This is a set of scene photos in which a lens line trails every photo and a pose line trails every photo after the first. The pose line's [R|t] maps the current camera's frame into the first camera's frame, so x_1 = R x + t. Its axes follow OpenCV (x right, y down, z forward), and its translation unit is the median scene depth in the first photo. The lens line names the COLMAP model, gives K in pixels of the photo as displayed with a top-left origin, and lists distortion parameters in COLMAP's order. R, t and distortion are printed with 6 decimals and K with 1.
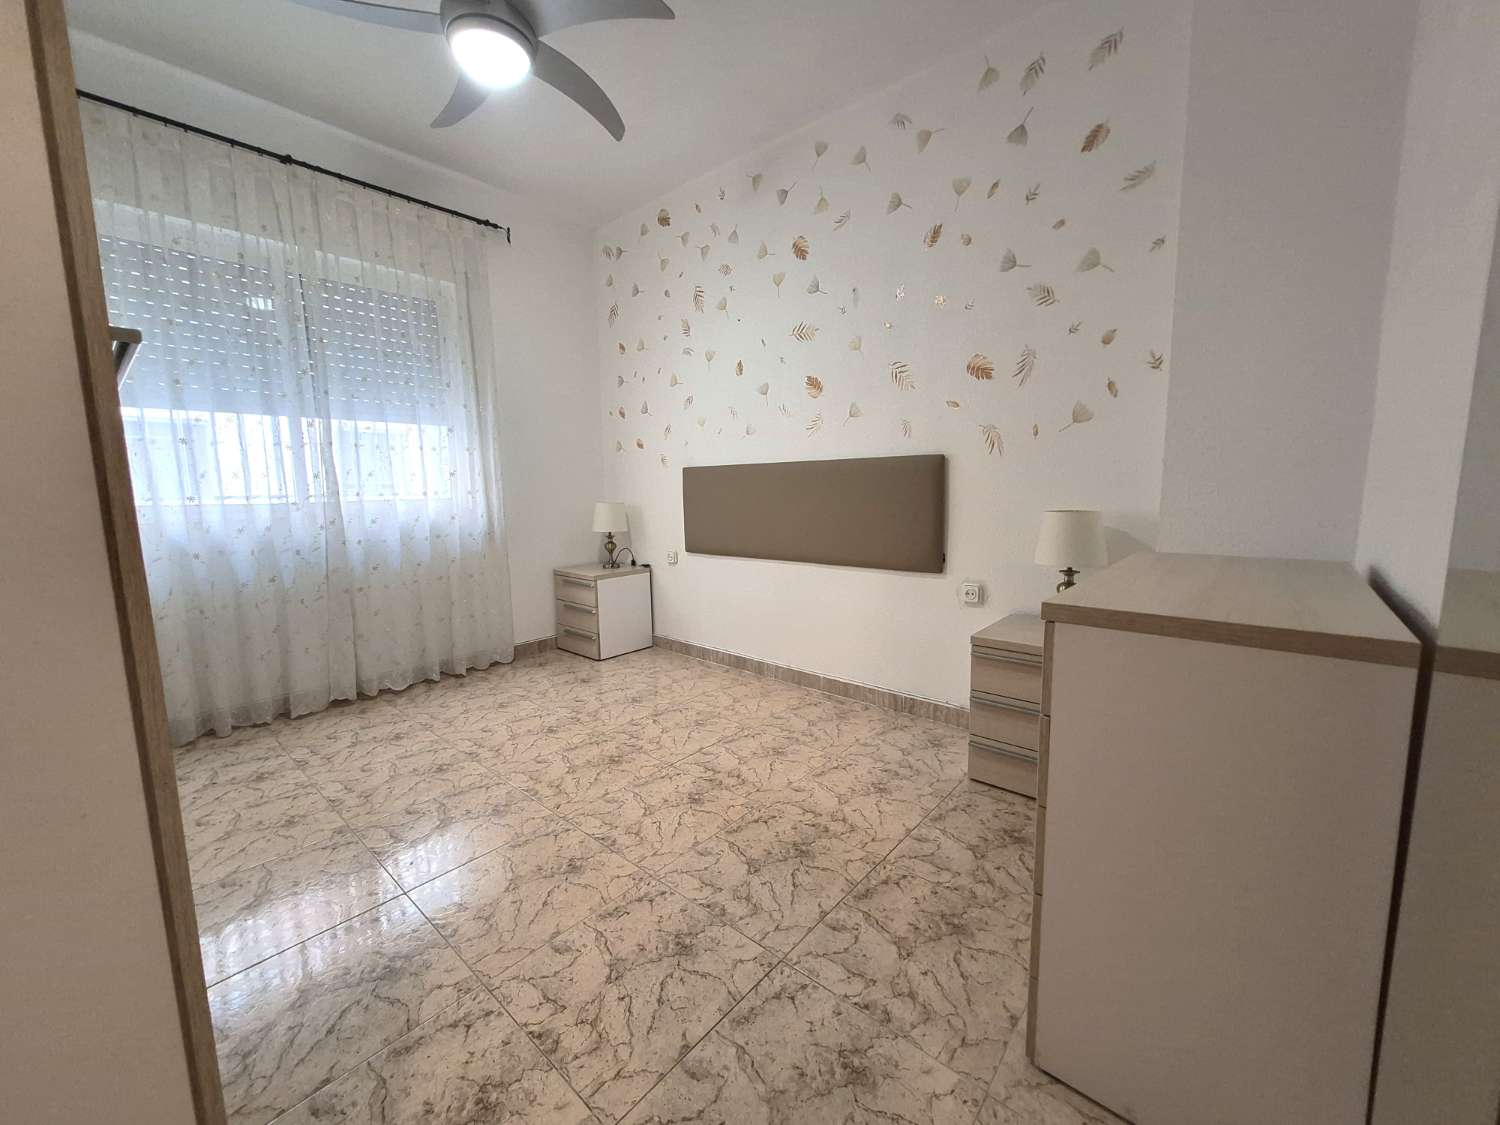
lens RADIAL K [[586.0, 0, 761.8], [0, 586.0, 541.1], [0, 0, 1]] dist [0.008847, -0.000394]
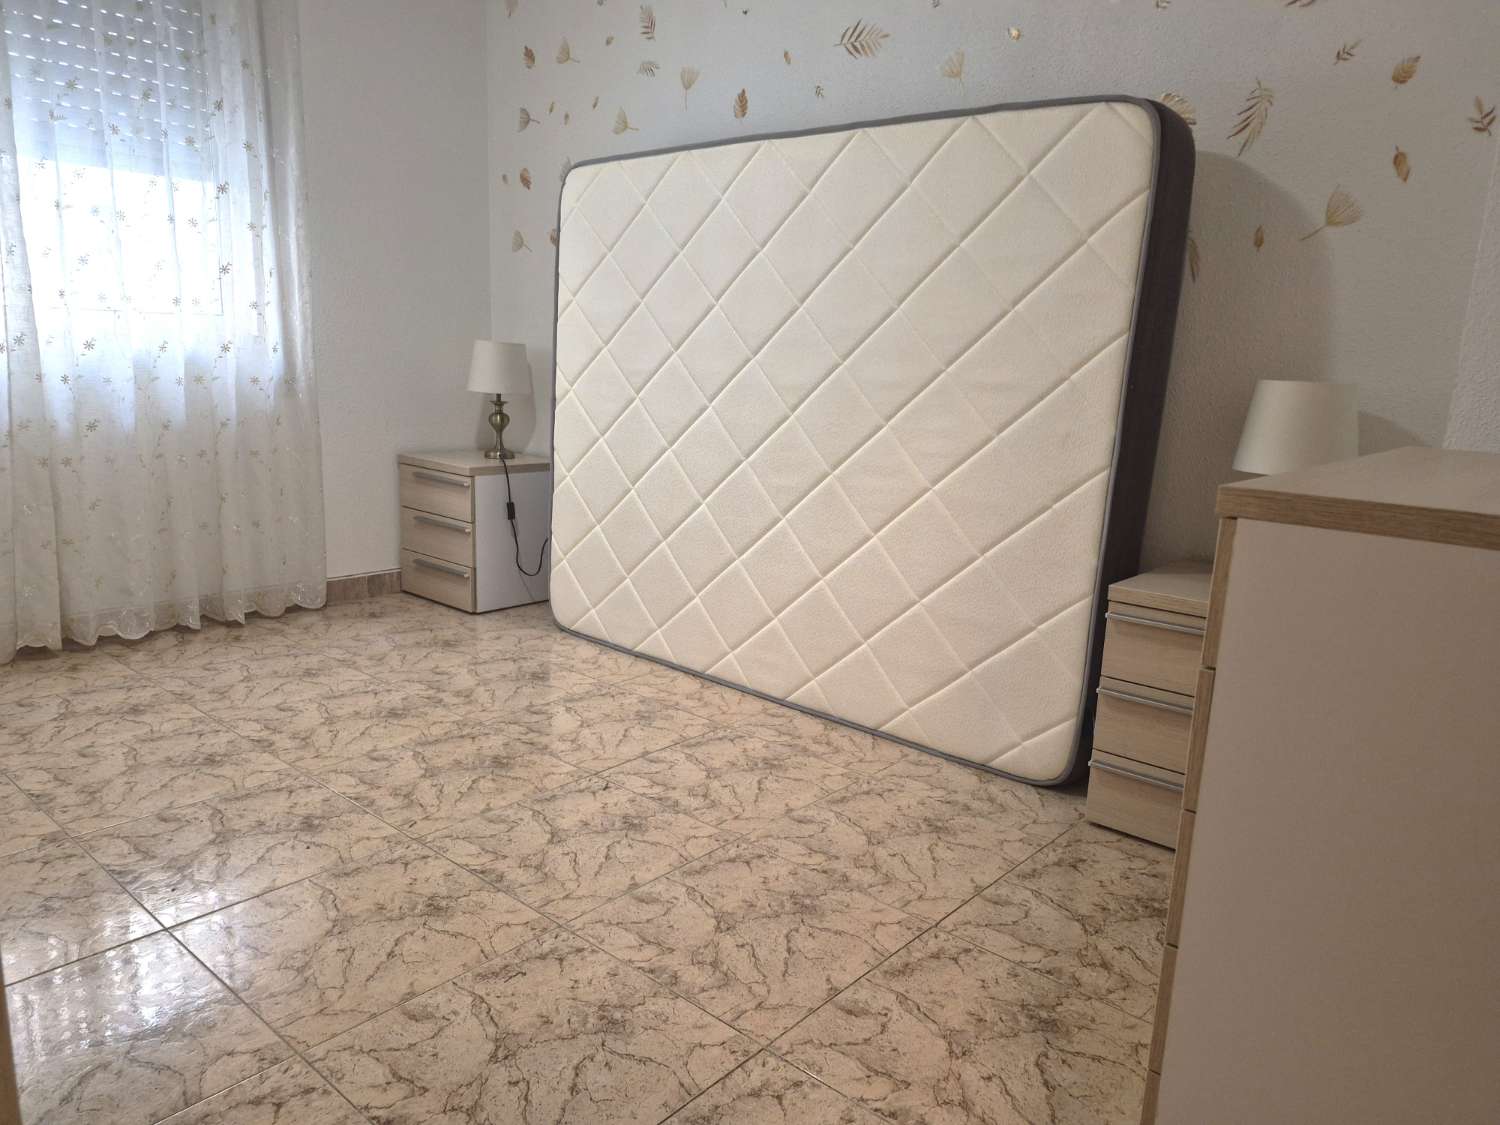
lens RADIAL K [[1044.8, 0, 749.4], [0, 1044.8, 549.3], [0, 0, 1]] dist [0.050528, -0.041315]
pose [[0.998516, 0.054365, -0.003071, -0.005262], [-0.053813, 0.993847, 0.096814, 0.041494], [0.008316, -0.096505, 0.995298, -0.053202]]
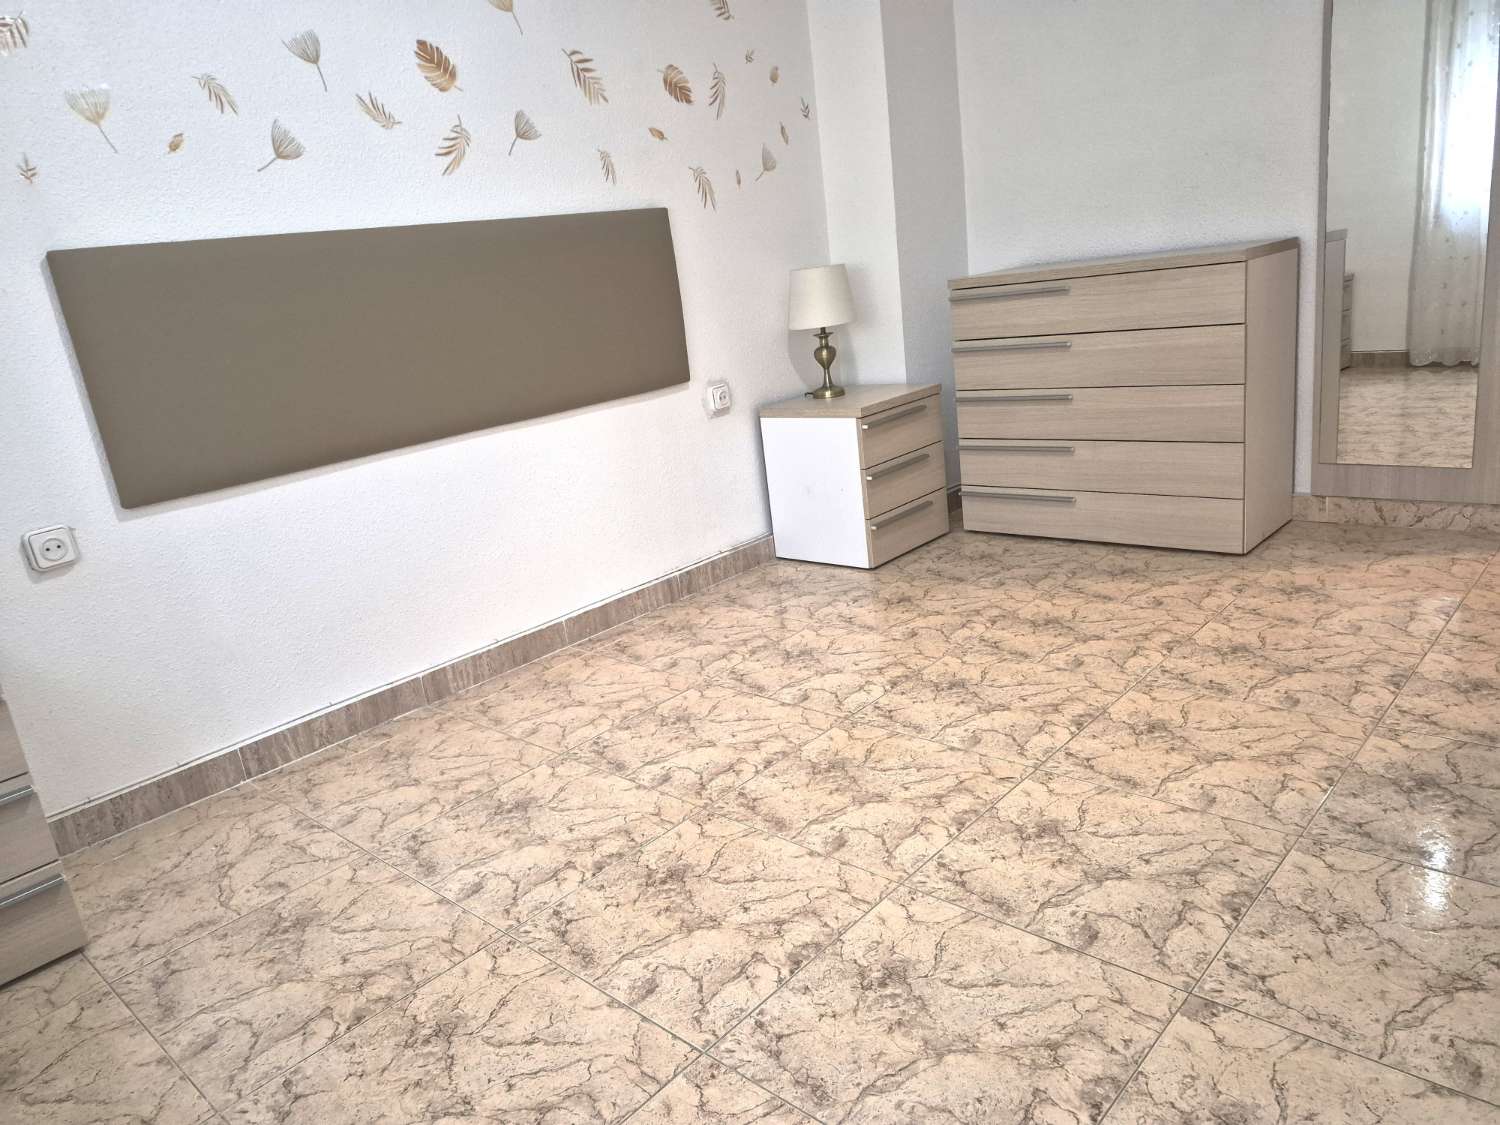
lens RADIAL K [[1044.8, 0, 735.6], [0, 1044.8, 554.8], [0, 0, 1]] dist [0.050528, -0.041315]
pose [[0.051437, -0.254990, 0.965575, -1.192780], [0.217657, 0.946474, 0.238352, -0.042478], [-0.974669, 0.197904, 0.104184, 1.035466]]
